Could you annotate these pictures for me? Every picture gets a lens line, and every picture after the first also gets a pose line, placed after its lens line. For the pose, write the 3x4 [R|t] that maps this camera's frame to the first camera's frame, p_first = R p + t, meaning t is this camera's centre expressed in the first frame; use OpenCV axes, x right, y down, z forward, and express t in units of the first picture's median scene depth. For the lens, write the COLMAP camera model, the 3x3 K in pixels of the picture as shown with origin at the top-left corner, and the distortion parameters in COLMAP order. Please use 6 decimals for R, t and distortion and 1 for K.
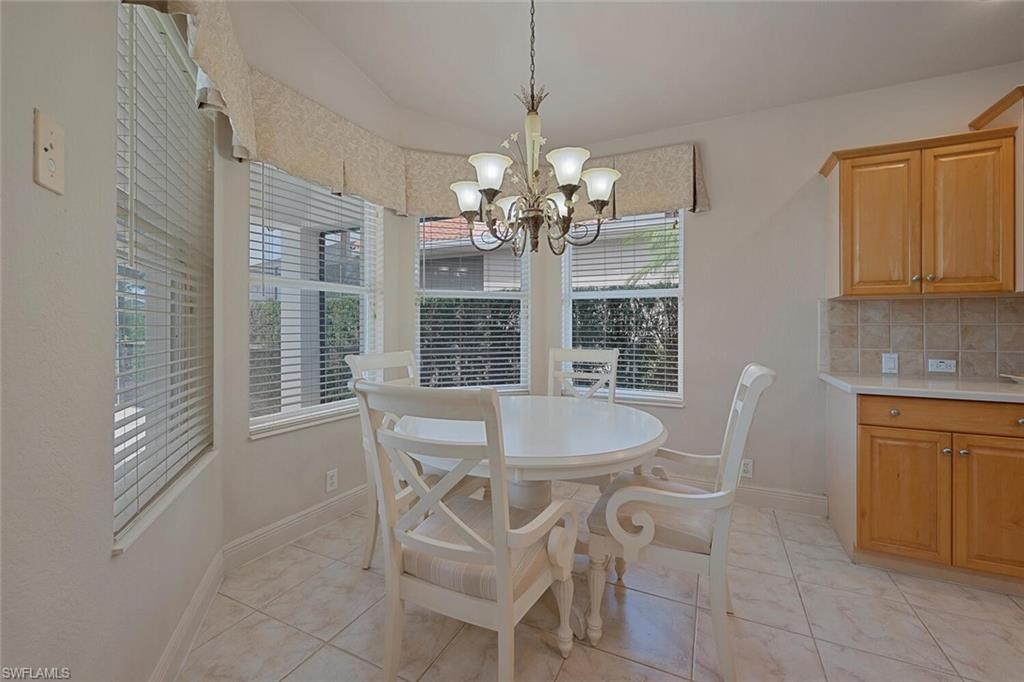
lens RADIAL K [[420.6, 0, 512.4], [0, 420.6, 331.4], [0, 0, 1]] dist [-0.000897, -0.000207]
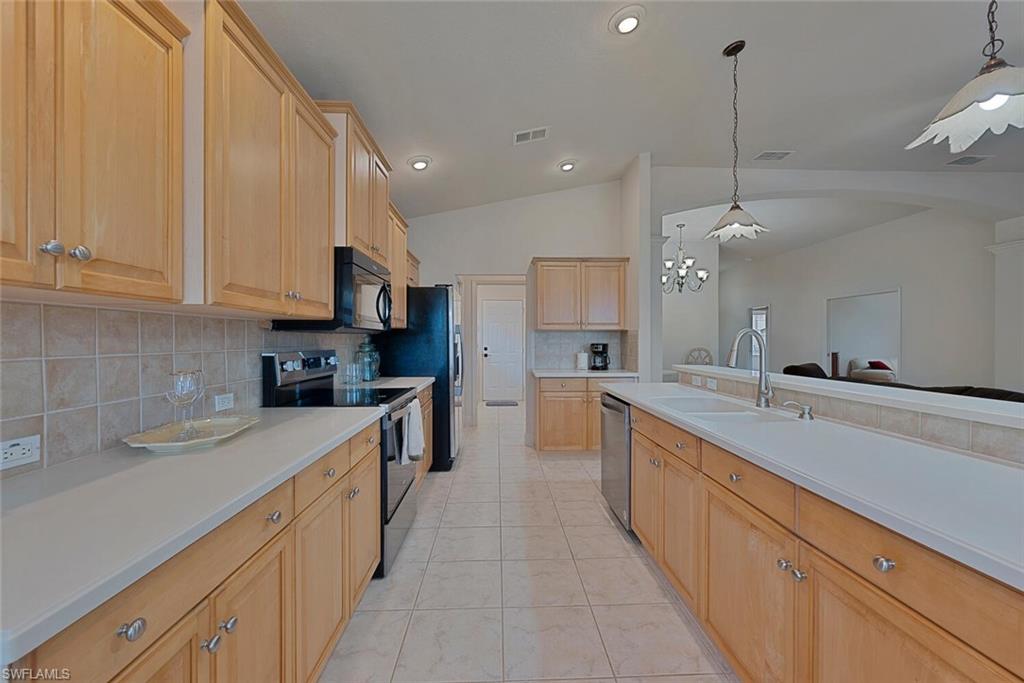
lens RADIAL K [[420.6, 0, 513.1], [0, 420.6, 337.3], [0, 0, 1]] dist [-0.000897, -0.000207]
pose [[-0.467905, 0.003763, 0.883771, 0.379637], [0.017014, 0.999844, 0.004750, -0.034465], [-0.883615, 0.017259, -0.467897, 0.742650]]
